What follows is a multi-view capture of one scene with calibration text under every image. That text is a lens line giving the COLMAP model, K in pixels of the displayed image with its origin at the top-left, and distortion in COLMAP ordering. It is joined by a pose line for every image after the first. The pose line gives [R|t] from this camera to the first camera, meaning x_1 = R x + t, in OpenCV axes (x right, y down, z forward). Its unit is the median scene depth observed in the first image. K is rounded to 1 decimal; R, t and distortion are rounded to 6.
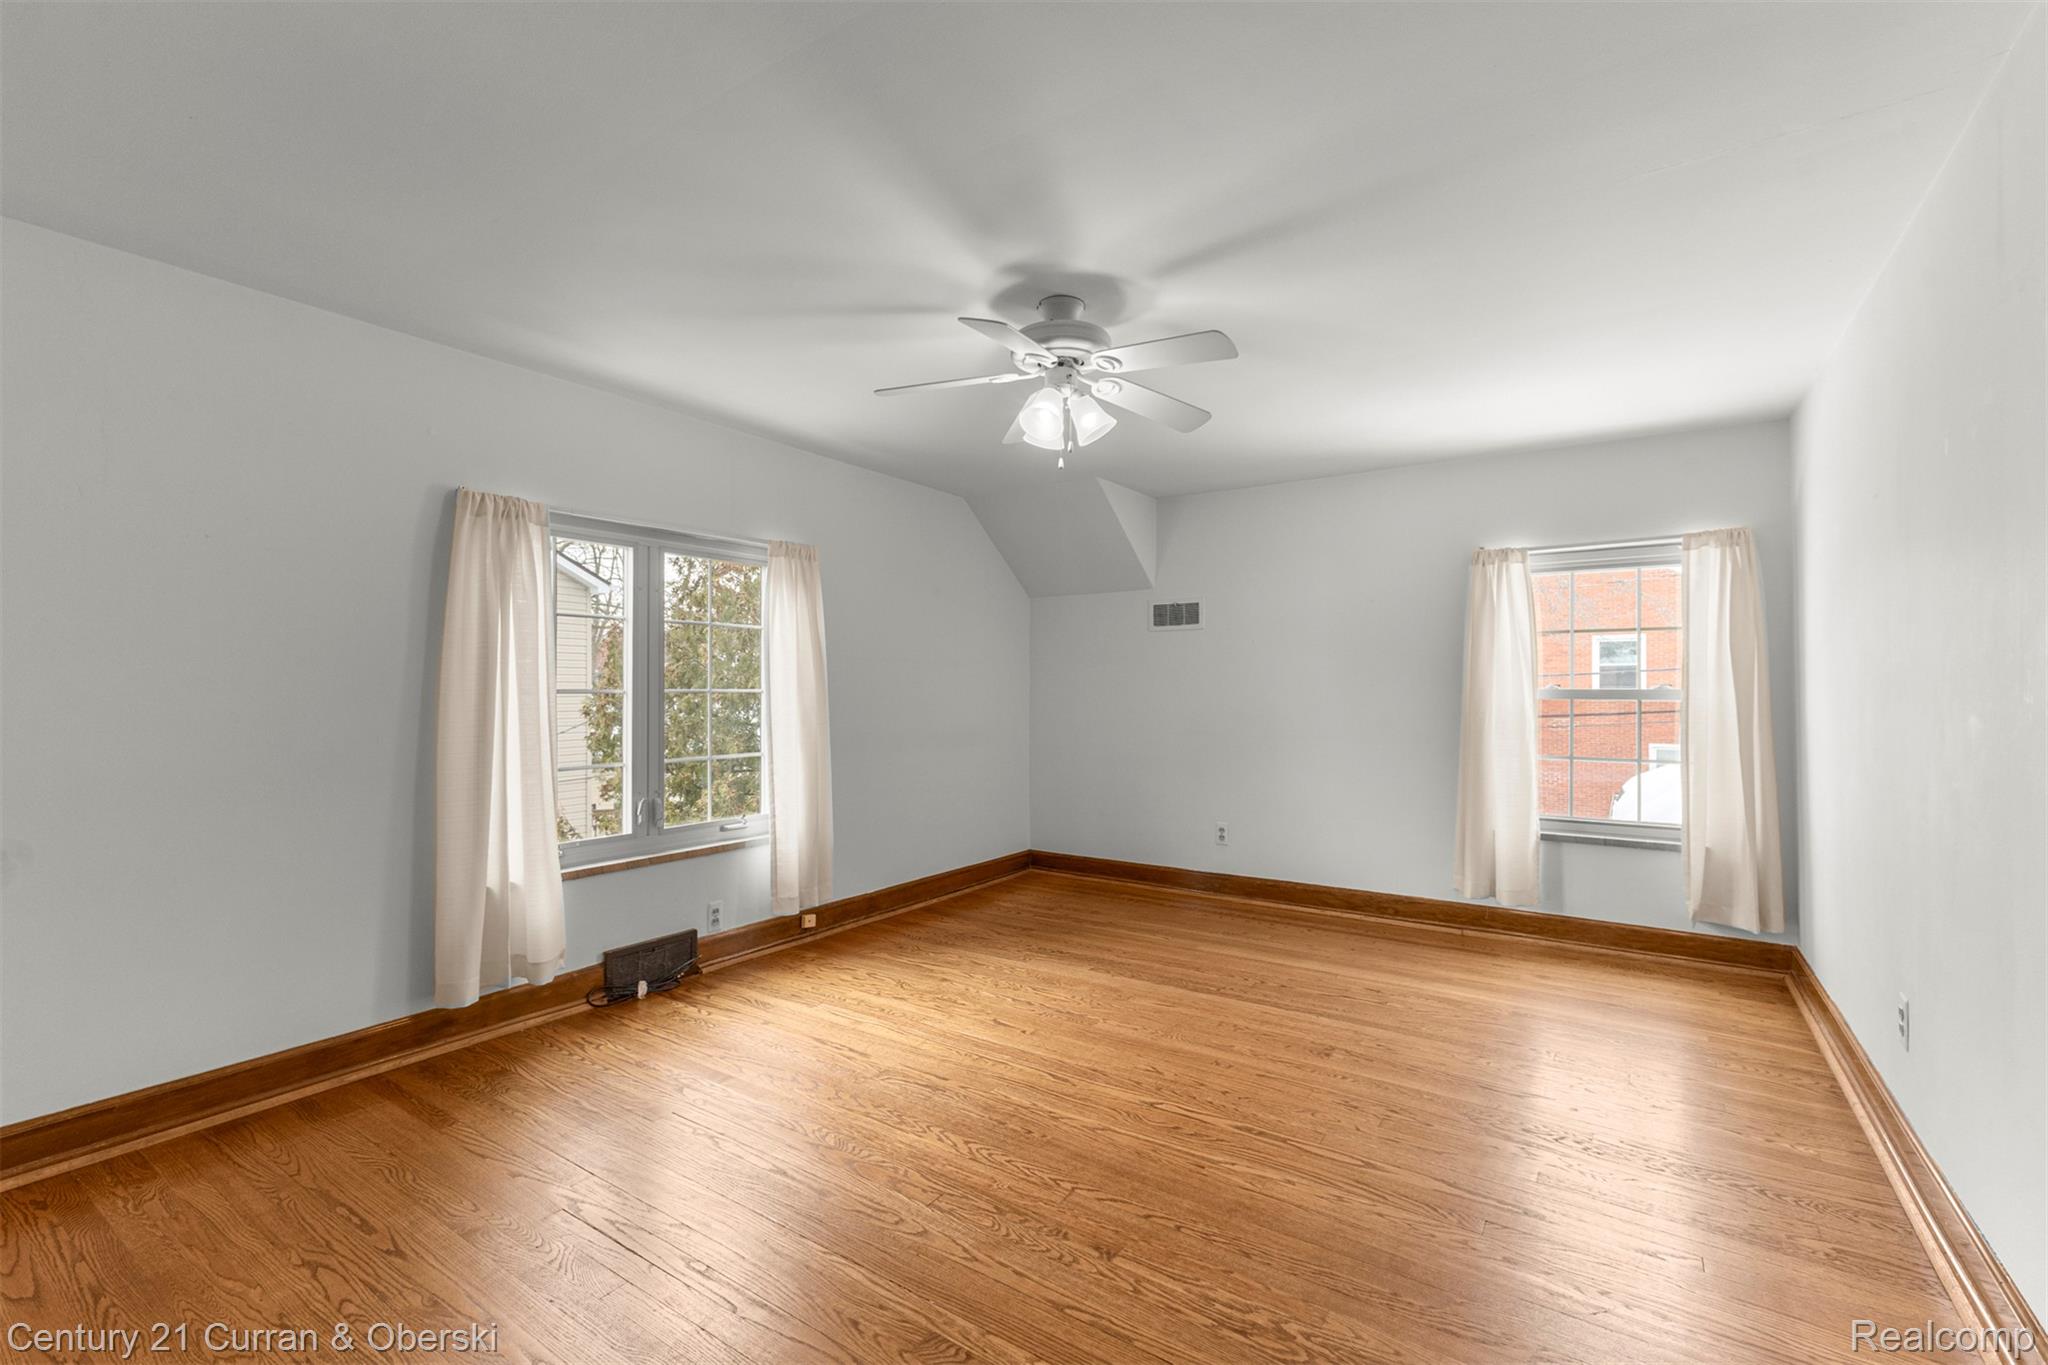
lens RADIAL K [[878.4, 0, 1023.5], [0, 878.4, 667.0], [0, 0, 1]] dist [0.006586, -0.000434]
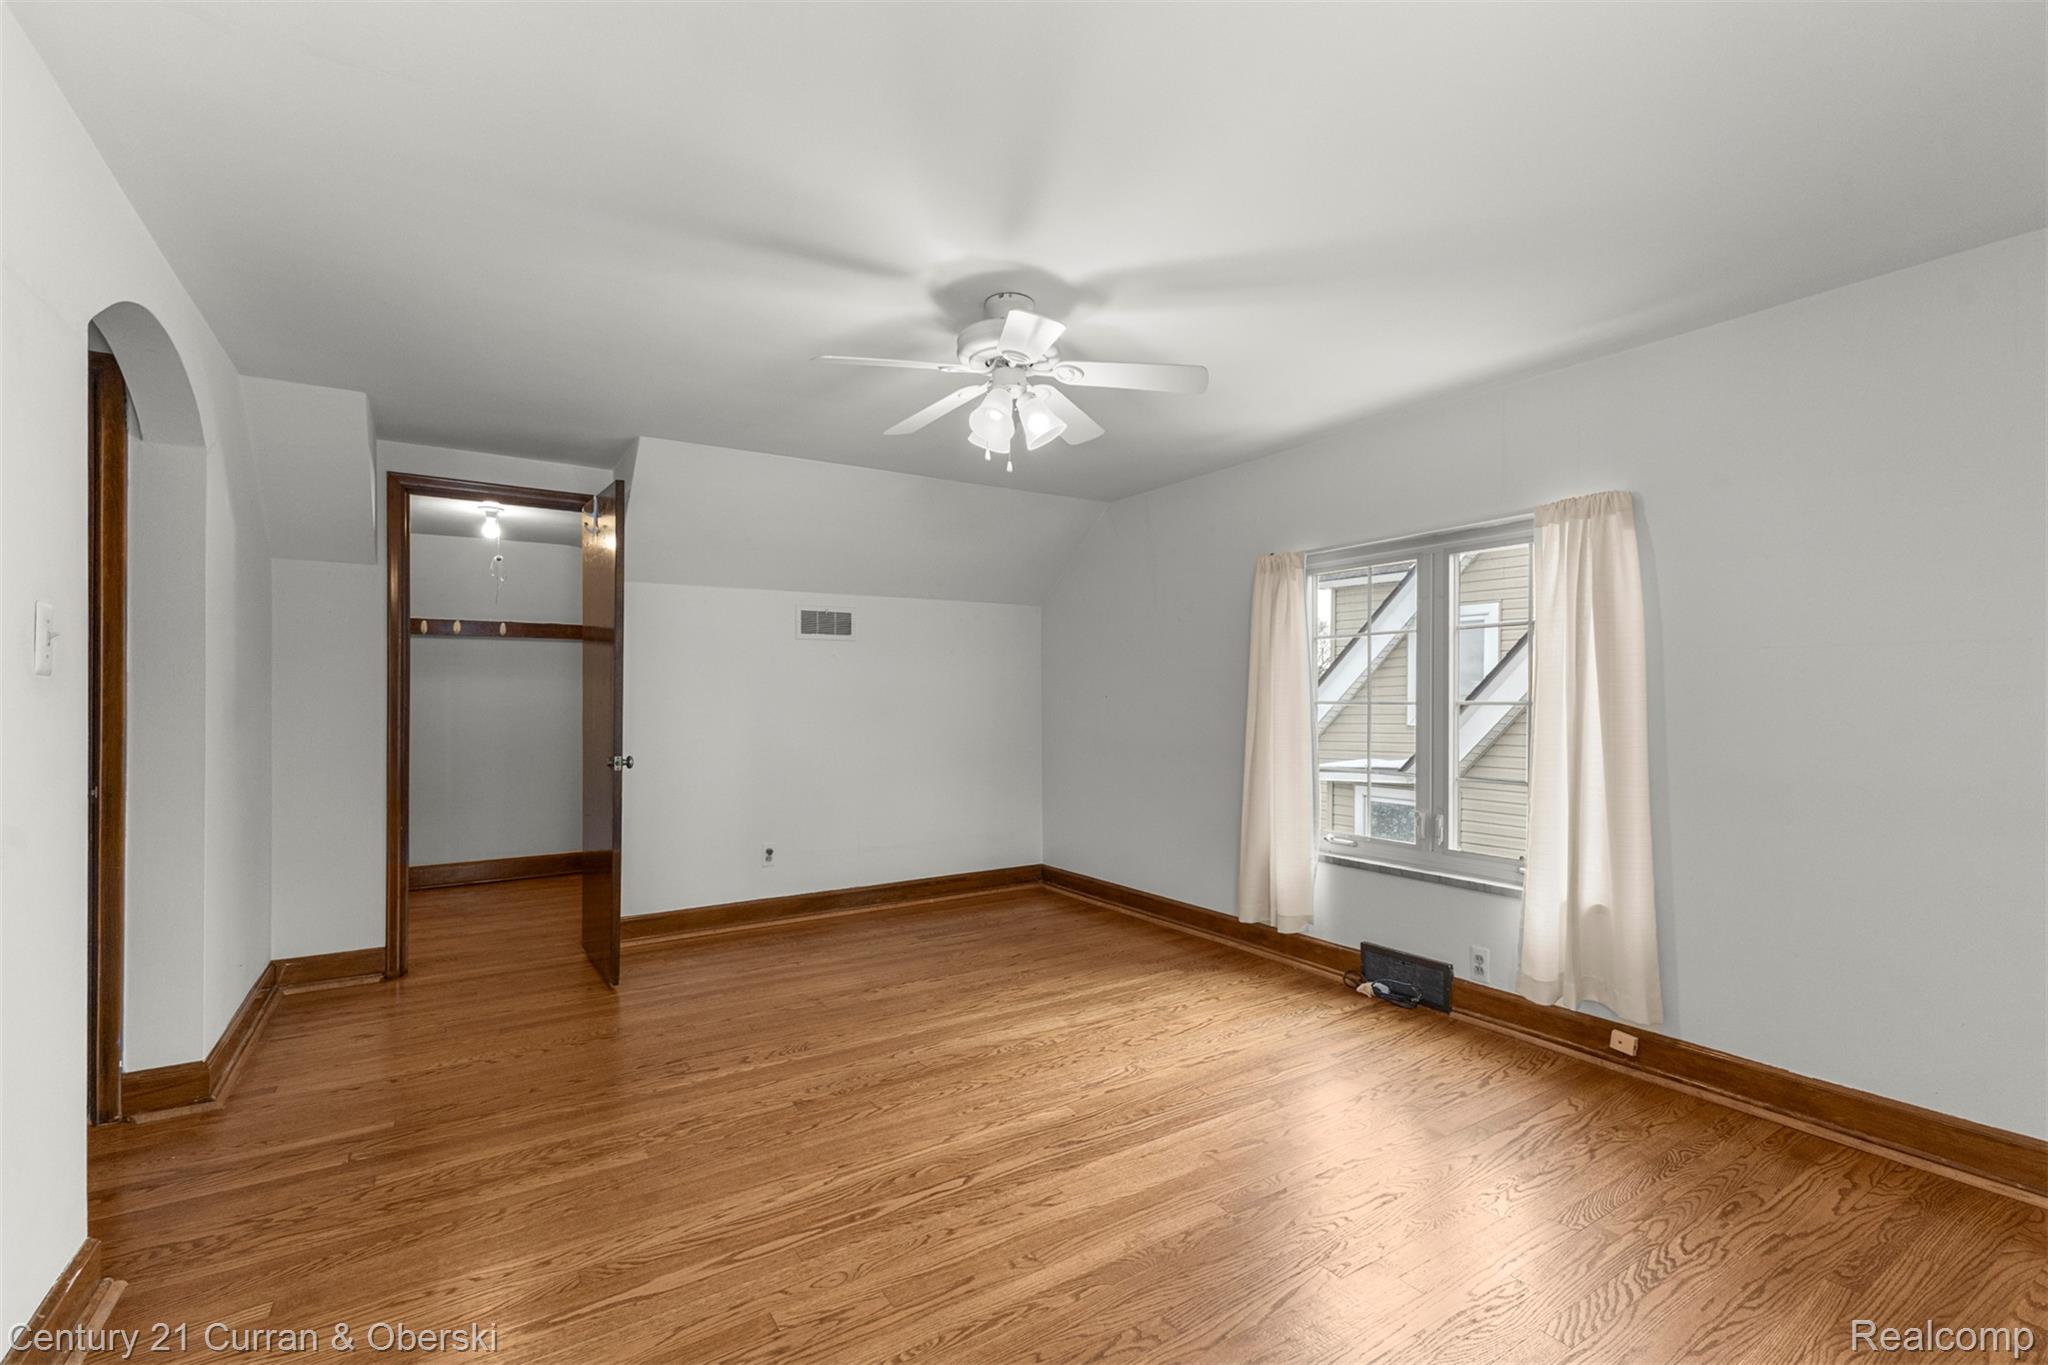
lens RADIAL K [[884.6, 0, 1023.8], [0, 884.6, 674.8], [0, 0, 1]] dist [0.005800, 0.000603]
pose [[-0.384383, -0.024367, -0.922852, 0.891436], [0.024219, 0.999041, -0.036467, 0.031231], [0.922856, -0.036368, -0.383424, 1.322178]]
